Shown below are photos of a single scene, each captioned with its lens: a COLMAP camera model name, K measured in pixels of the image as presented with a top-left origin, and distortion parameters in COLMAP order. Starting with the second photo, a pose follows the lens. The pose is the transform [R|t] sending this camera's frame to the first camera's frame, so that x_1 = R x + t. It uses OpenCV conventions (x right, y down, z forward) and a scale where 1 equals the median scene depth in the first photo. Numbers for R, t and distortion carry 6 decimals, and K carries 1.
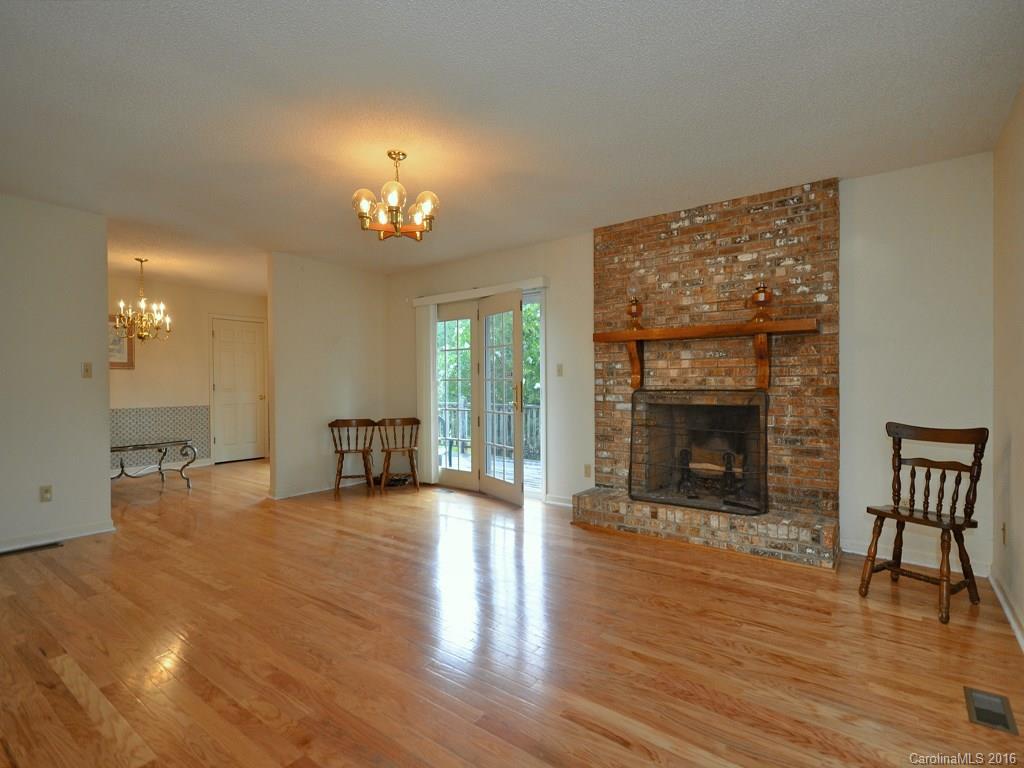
lens RADIAL K [[525.3, 0, 512.0], [0, 525.3, 384.0], [0, 0, 1]] dist [-0.002057, -0.000227]
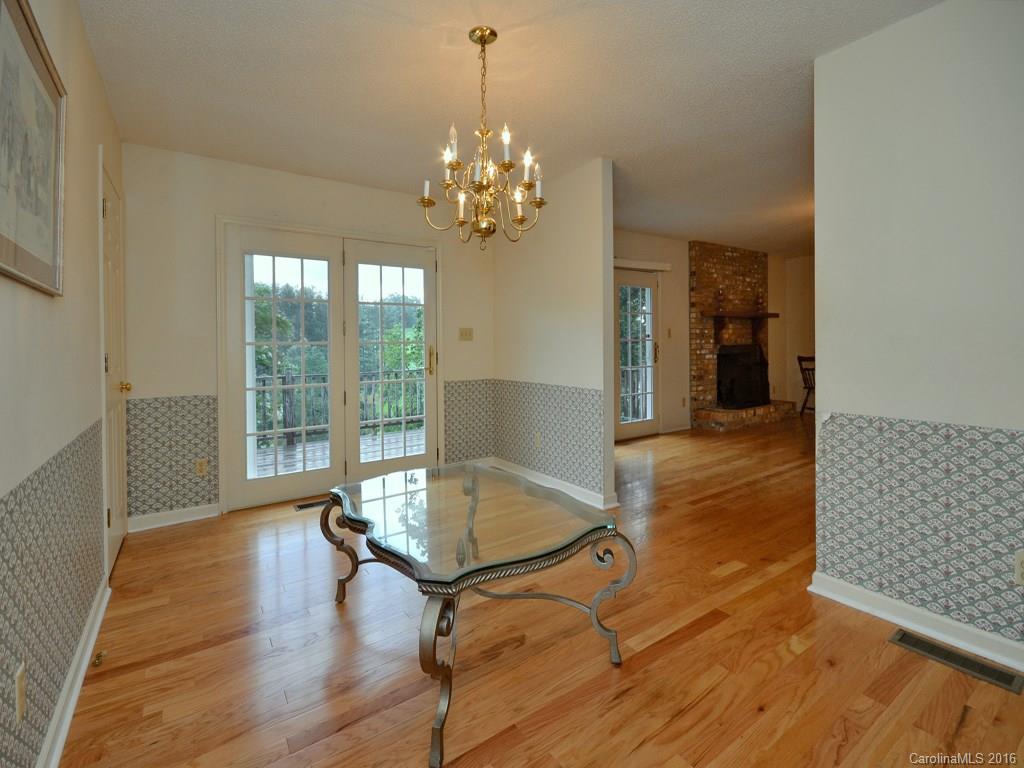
lens RADIAL K [[476.7, 0, 514.2], [0, 476.7, 352.8], [0, 0, 1]] dist [0.000923, -0.000026]
pose [[0.309354, -0.003616, 0.950940, -1.395710], [0.019107, 0.999815, -0.002413, 0.023893], [-0.950755, 0.018916, 0.309365, 1.143498]]
